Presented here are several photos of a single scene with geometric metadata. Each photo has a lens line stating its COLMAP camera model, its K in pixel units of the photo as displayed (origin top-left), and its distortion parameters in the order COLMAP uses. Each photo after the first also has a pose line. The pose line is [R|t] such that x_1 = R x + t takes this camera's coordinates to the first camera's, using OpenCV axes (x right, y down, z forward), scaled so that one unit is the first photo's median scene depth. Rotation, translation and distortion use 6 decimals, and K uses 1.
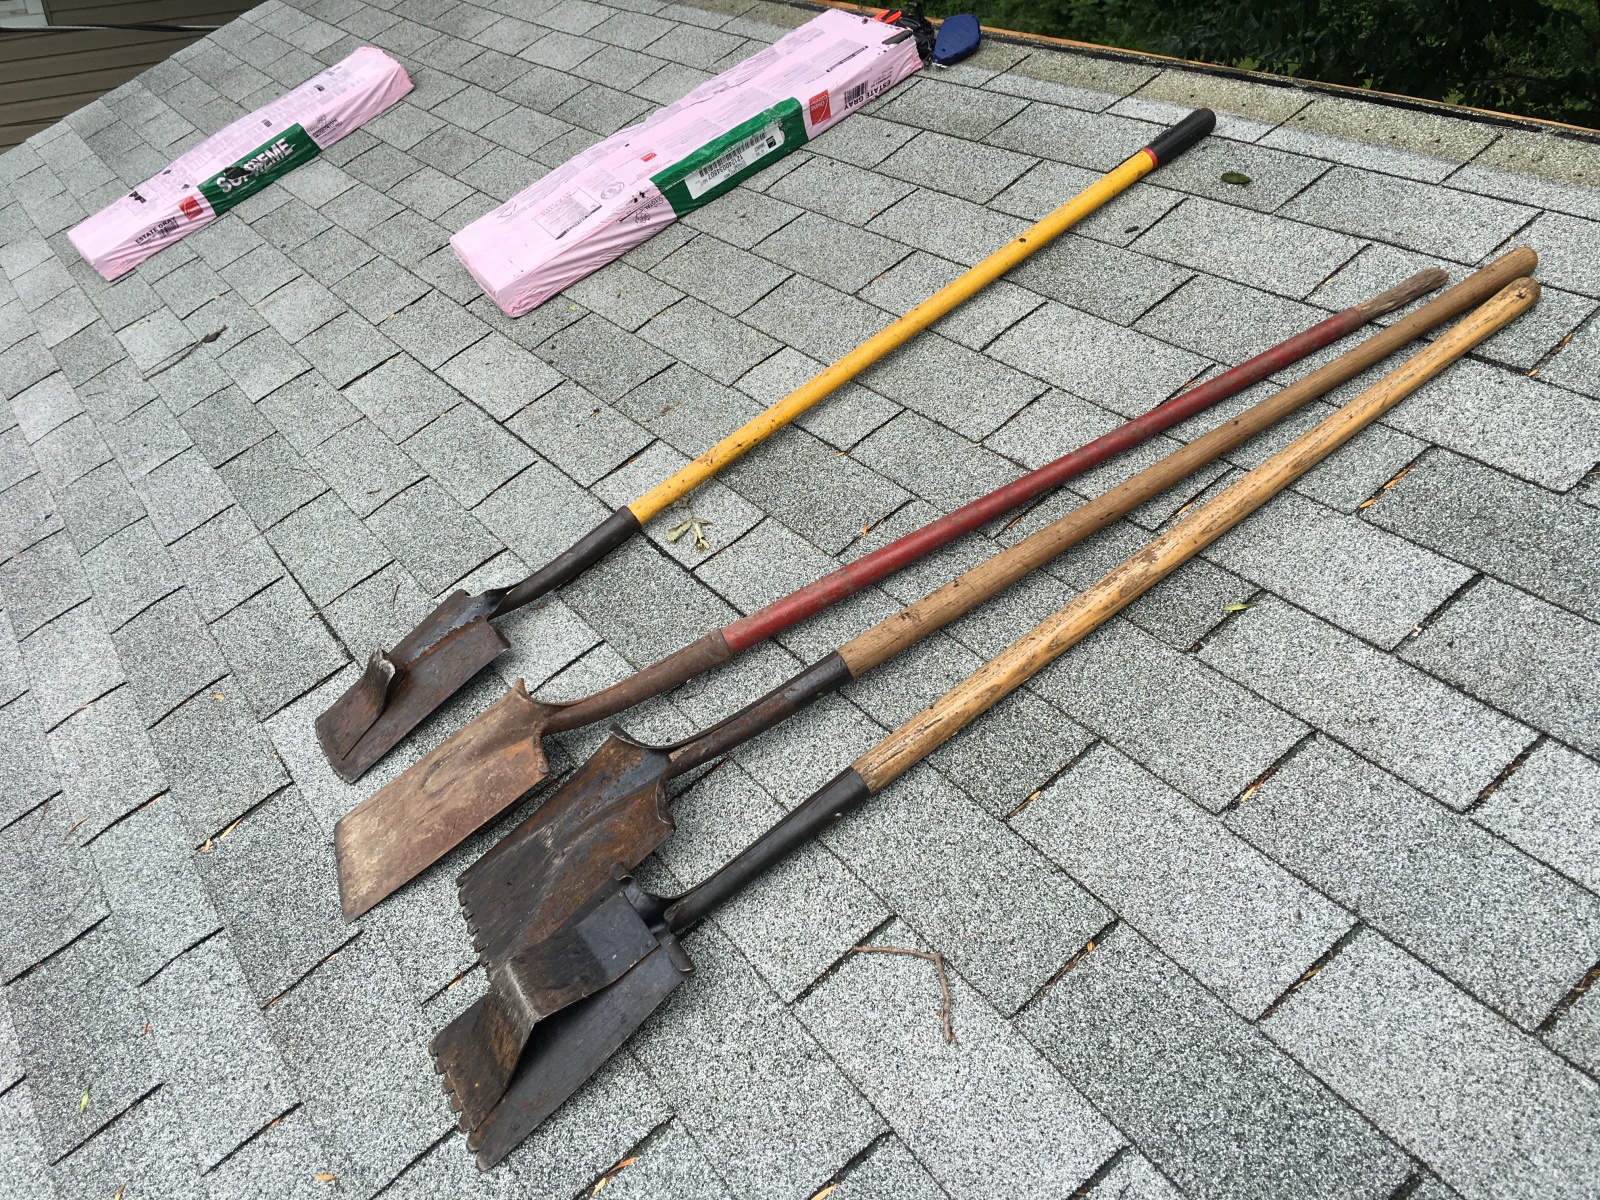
lens RADIAL K [[1341.5, 0, 798.3], [0, 1341.5, 597.5], [0, 0, 1]] dist [0.057026, -0.052258]
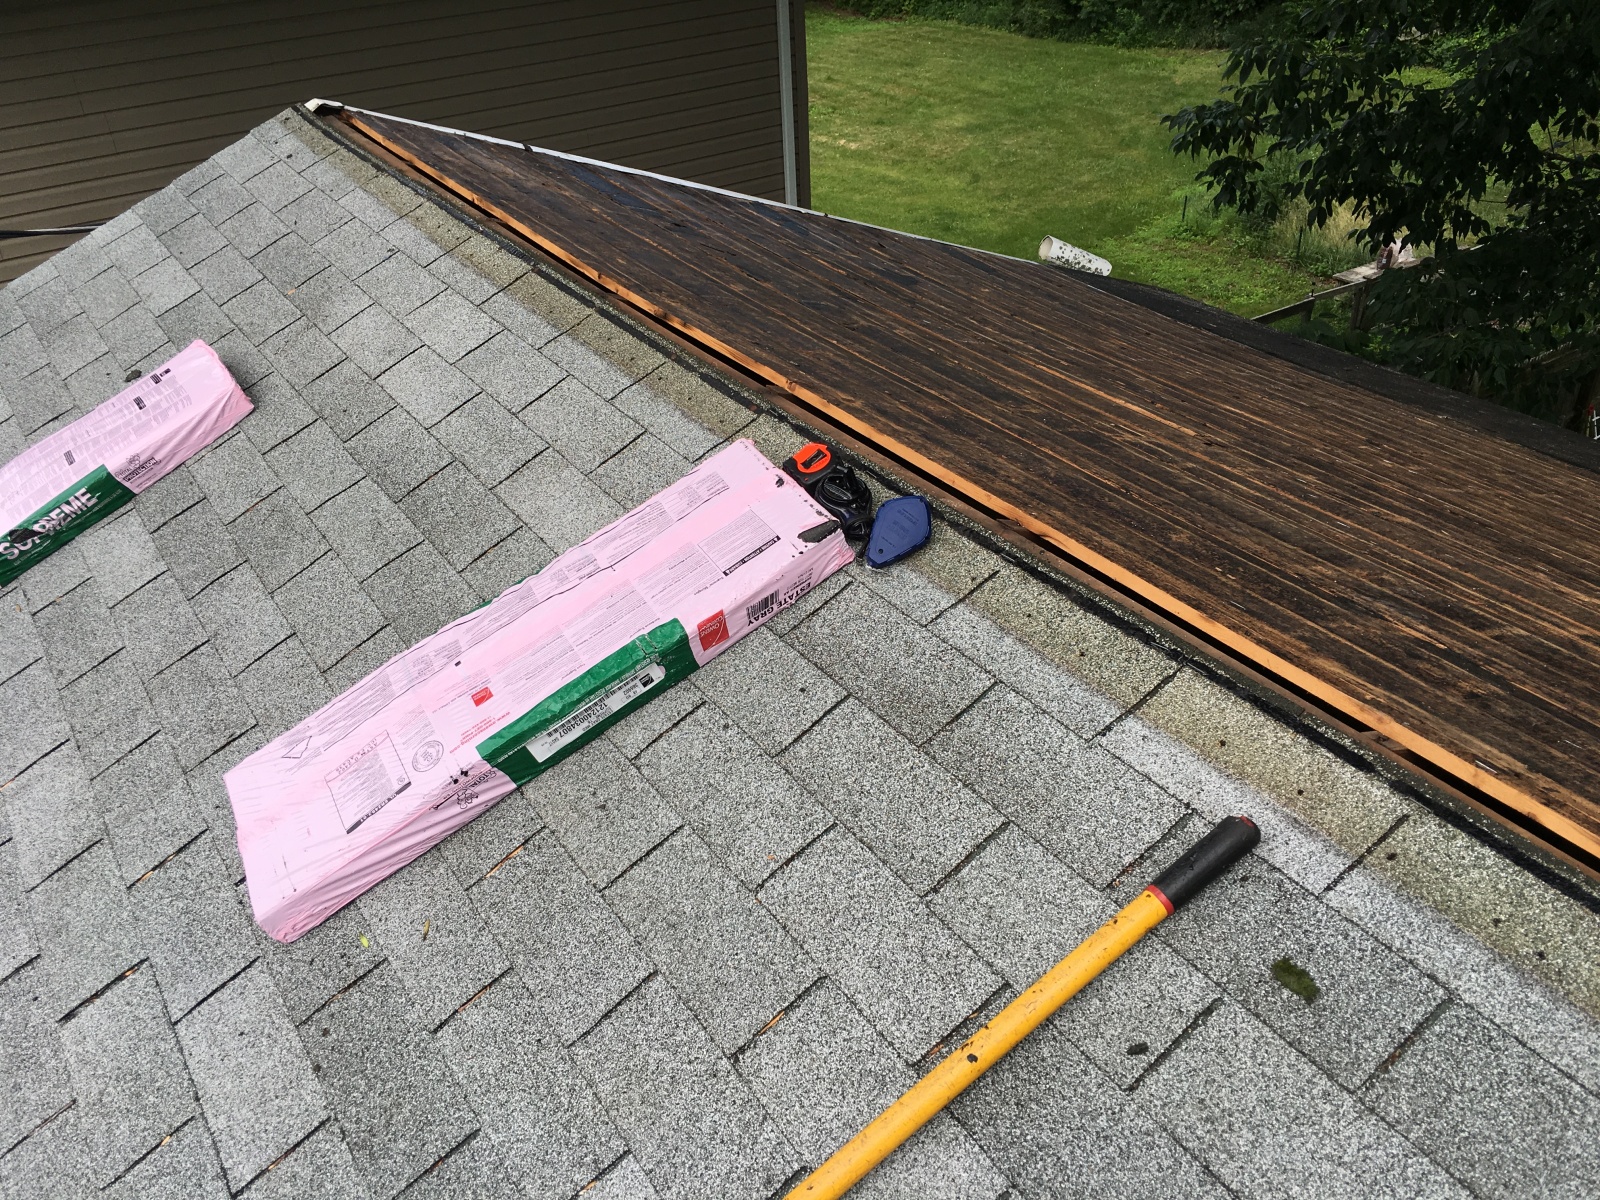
lens RADIAL K [[1341.5, 0, 804.0], [0, 1341.5, 601.8], [0, 0, 1]] dist [0.057026, -0.052258]
pose [[0.999983, -0.004718, -0.003344, 0.068390], [0.004793, 0.999734, 0.022576, -0.396657], [0.003236, -0.022592, 0.999740, 0.269509]]
